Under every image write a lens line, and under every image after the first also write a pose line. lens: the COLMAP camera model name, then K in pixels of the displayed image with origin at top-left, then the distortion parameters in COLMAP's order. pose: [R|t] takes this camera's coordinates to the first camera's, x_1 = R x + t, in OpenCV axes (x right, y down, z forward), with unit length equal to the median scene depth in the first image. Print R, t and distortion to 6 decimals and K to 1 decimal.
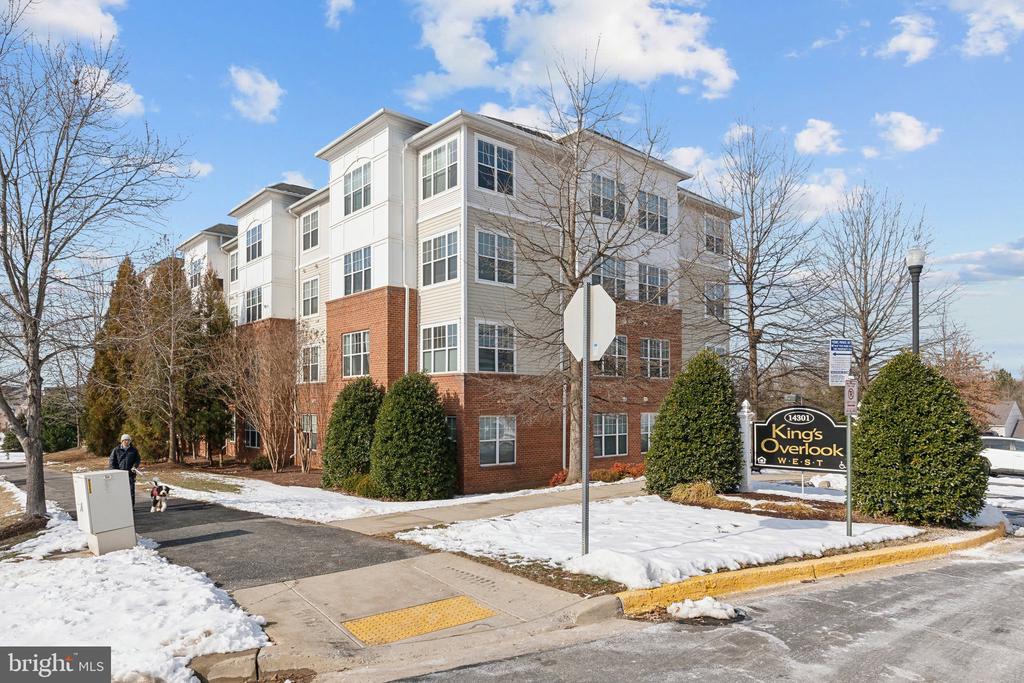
lens RADIAL K [[650.4, 0, 512.7], [0, 650.4, 394.0], [0, 0, 1]] dist [-0.009557, 0.000358]
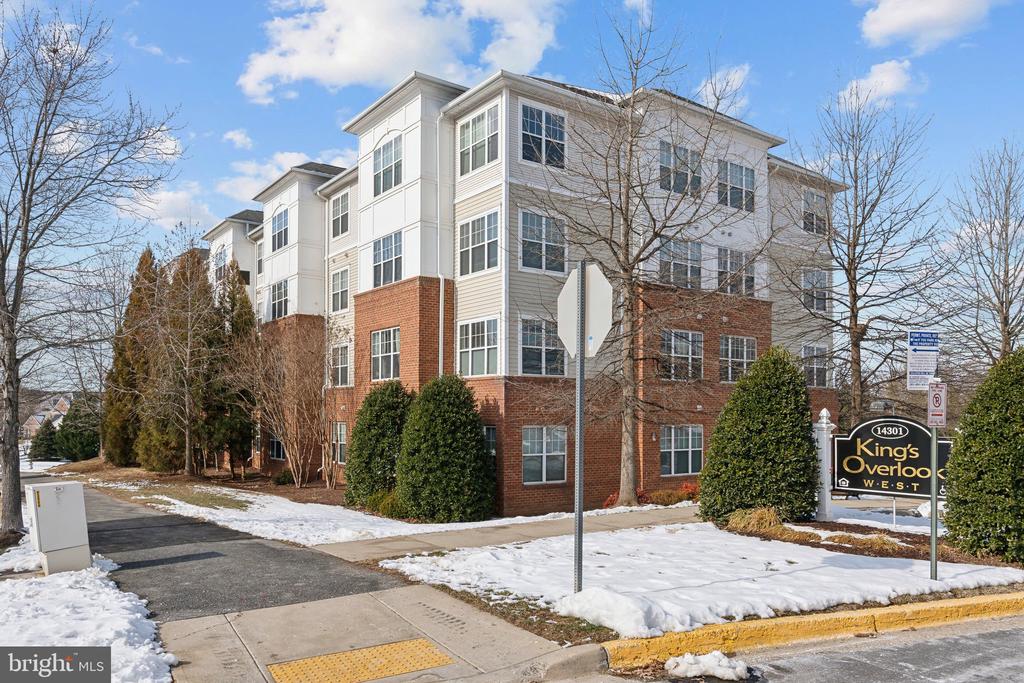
lens RADIAL K [[747.4, 0, 511.9], [0, 747.4, 403.6], [0, 0, 1]] dist [-0.003162, -0.001940]
pose [[0.995045, 0.005712, -0.099261, 0.033111], [-0.005463, 0.999981, 0.002779, 0.001387], [0.099275, -0.002223, 0.995058, 0.013871]]
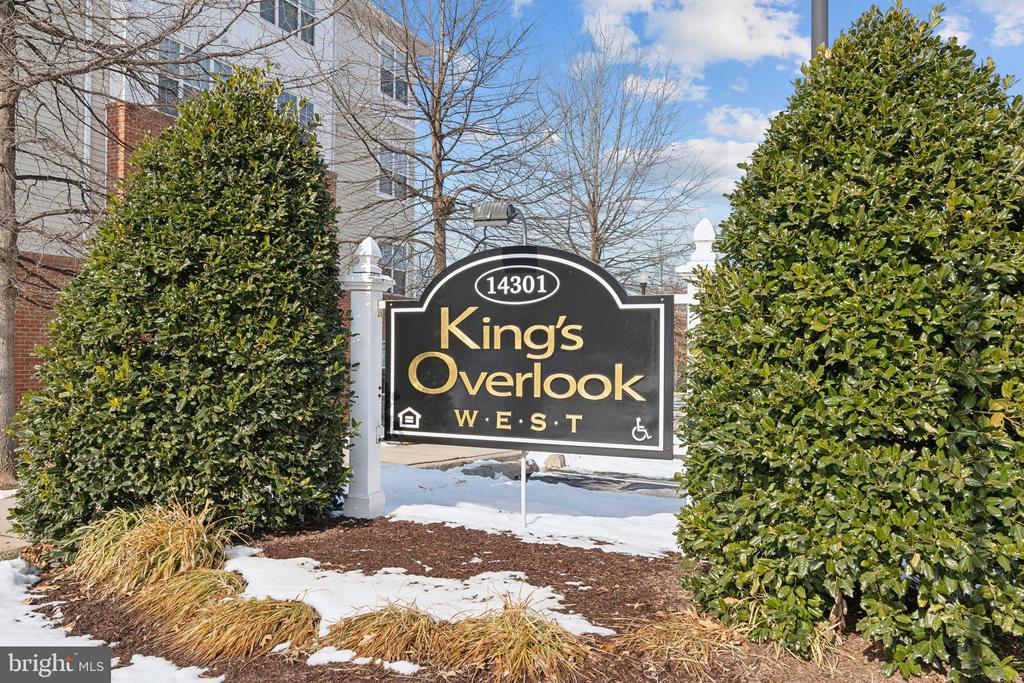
lens RADIAL K [[801.0, 0, 512.0], [0, 801.0, 341.5], [0, 0, 1]] dist [-0.004713, -0.001282]
pose [[0.911926, 0.015397, 0.410065, 0.142265], [-0.018798, 0.999814, 0.004263, 0.032519], [-0.409923, -0.011596, 0.912046, 0.328303]]
